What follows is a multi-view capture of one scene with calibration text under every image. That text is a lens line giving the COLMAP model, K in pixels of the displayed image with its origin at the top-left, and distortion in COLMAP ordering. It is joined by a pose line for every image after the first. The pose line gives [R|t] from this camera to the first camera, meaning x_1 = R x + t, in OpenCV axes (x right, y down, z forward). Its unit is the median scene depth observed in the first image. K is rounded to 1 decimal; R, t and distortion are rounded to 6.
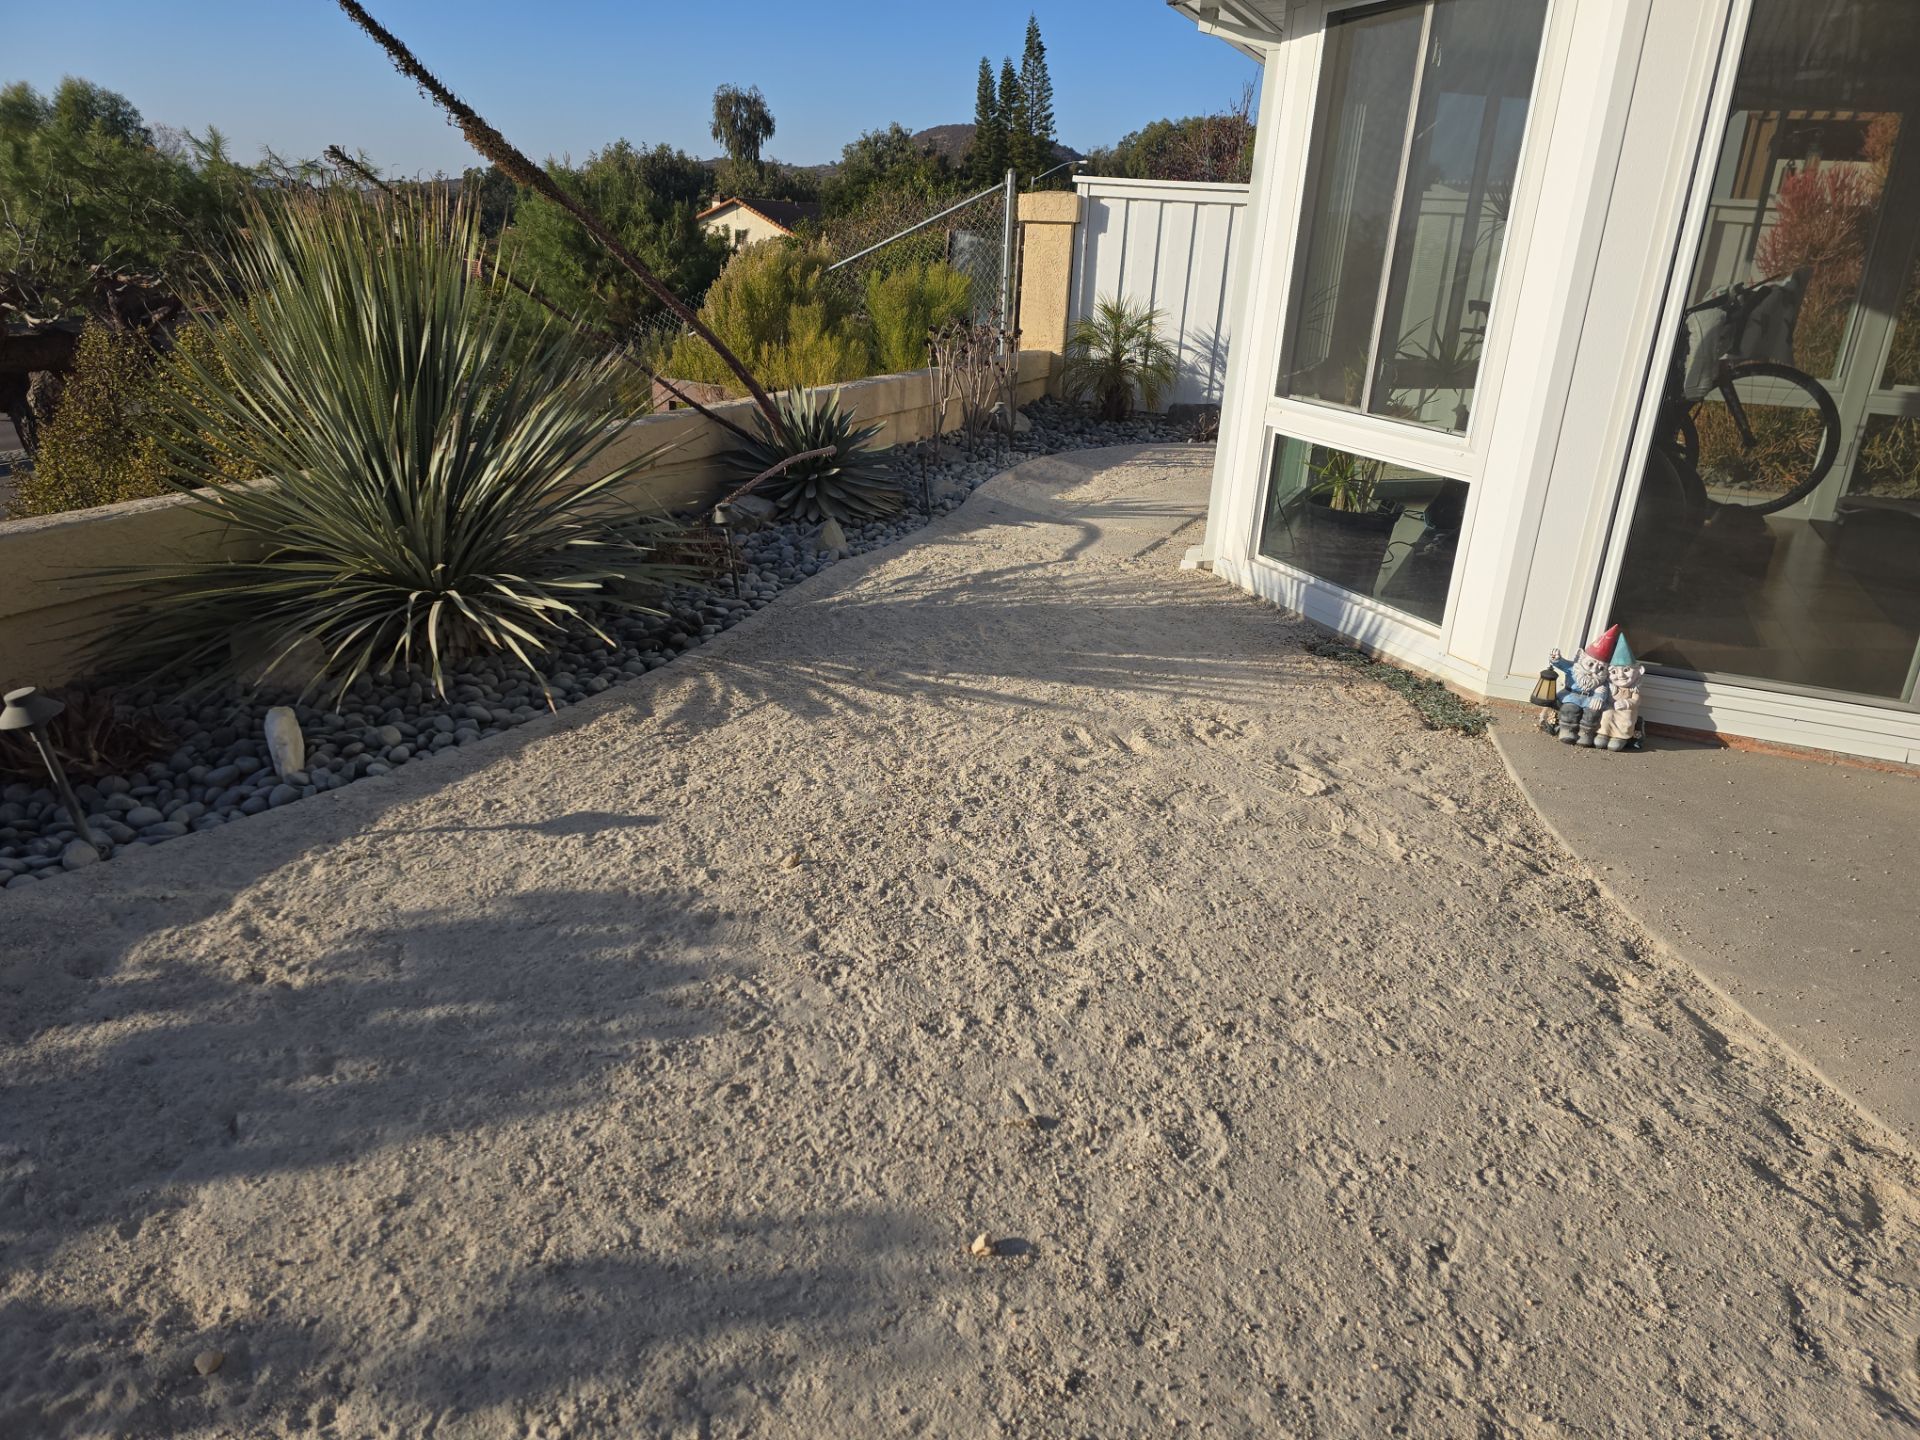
lens RADIAL K [[1282.9, 0, 956.5], [0, 1282.9, 720.3], [0, 0, 1]] dist [0.085490, -0.088104]
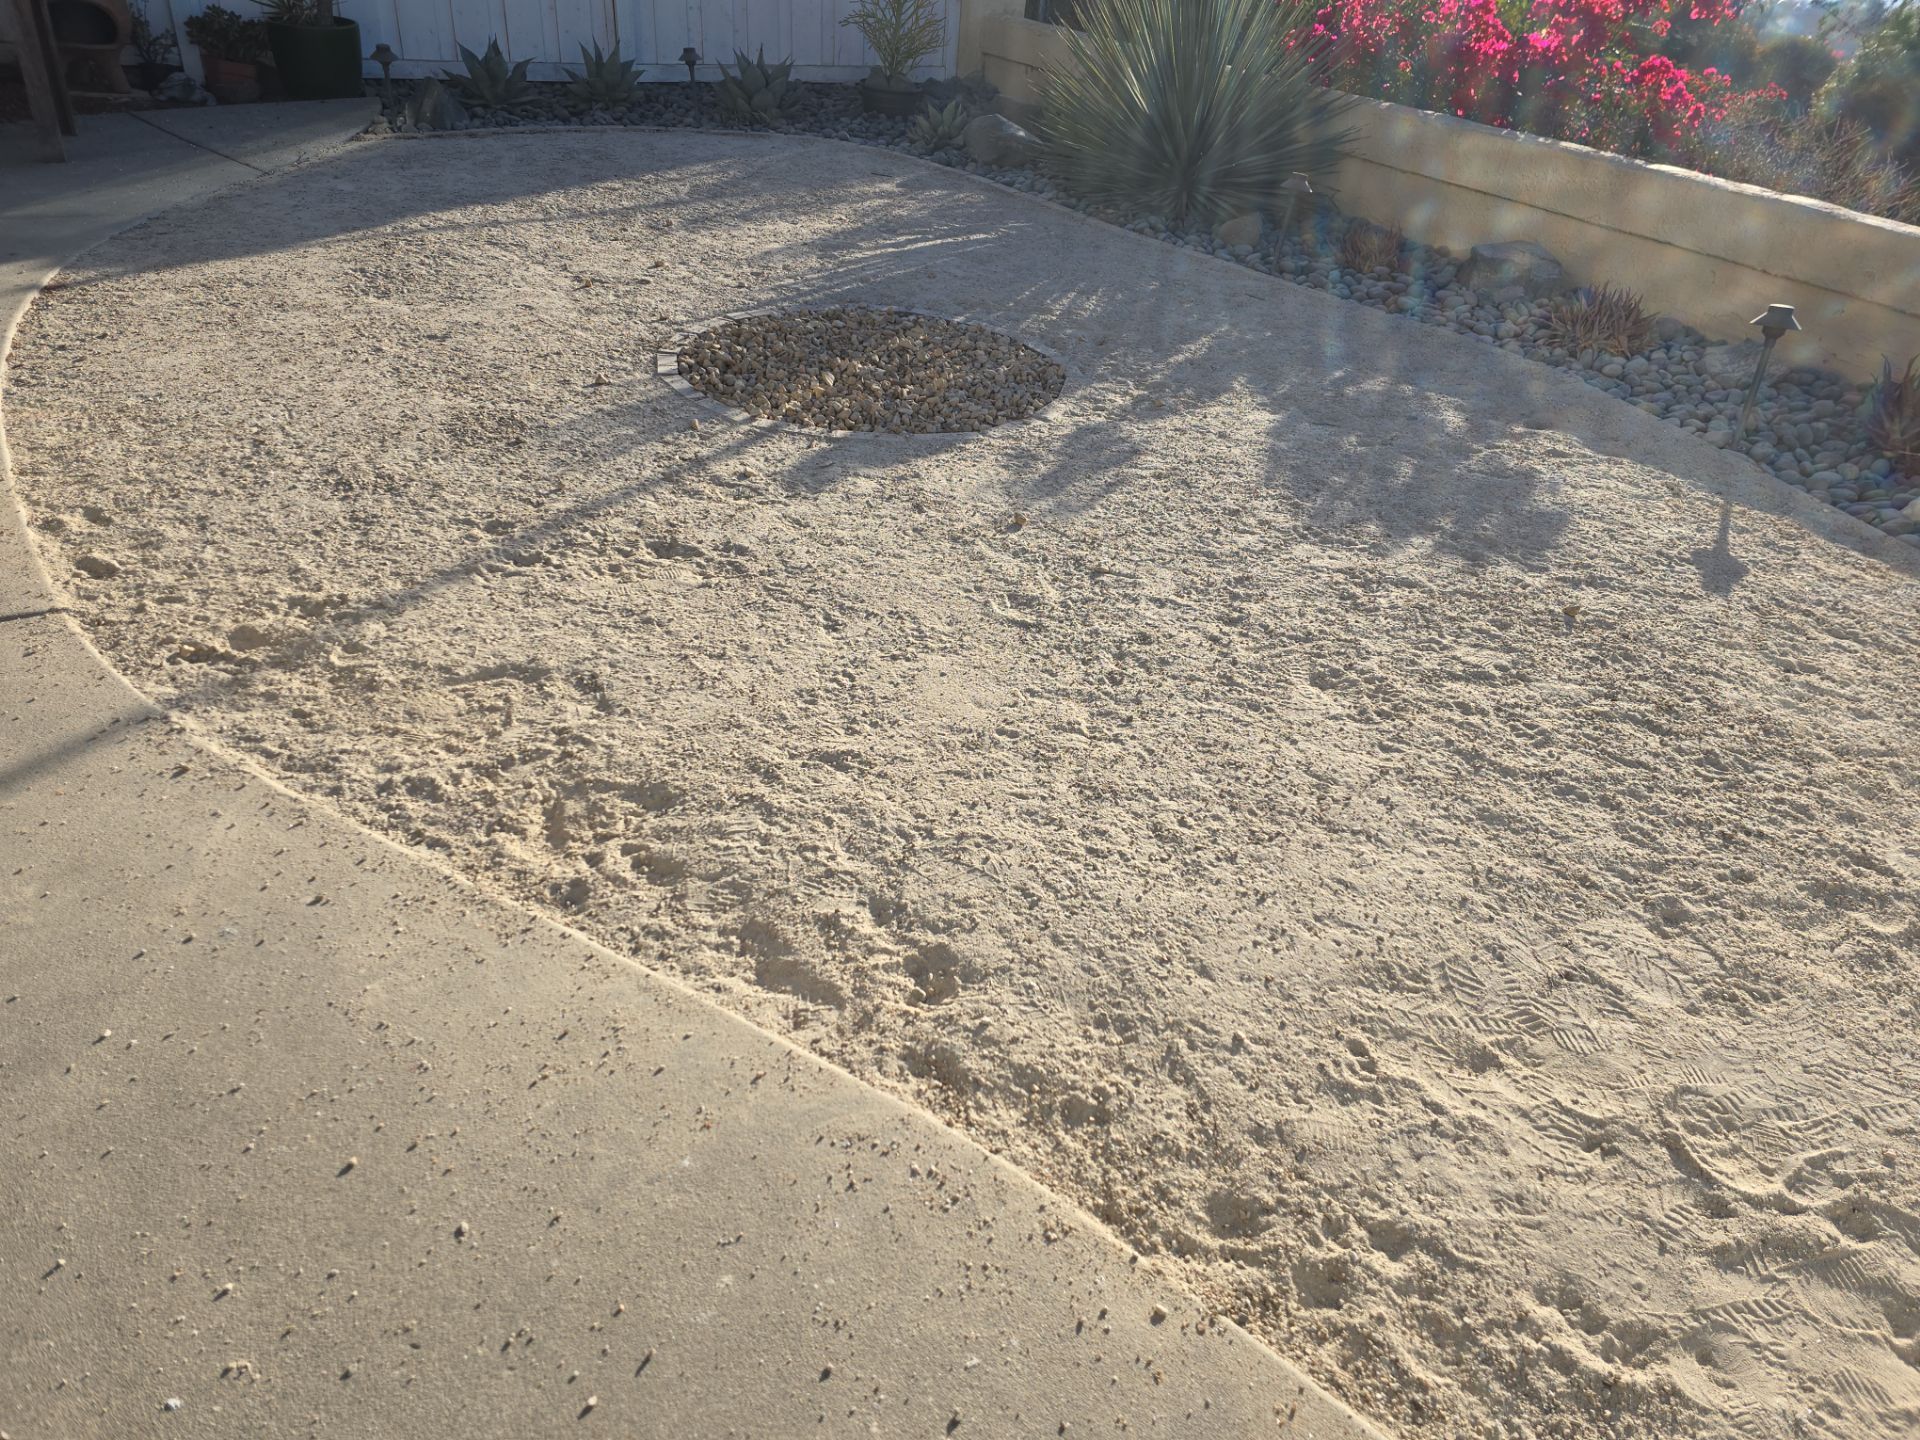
lens RADIAL K [[1282.9, 0, 956.5], [0, 1282.9, 720.3], [0, 0, 1]] dist [0.085490, -0.088104]
pose [[-0.622507, 0.343857, -0.703027, 1.016562], [-0.371212, 0.661092, 0.652043, -0.347562], [0.688975, 0.666873, -0.283890, 1.248715]]
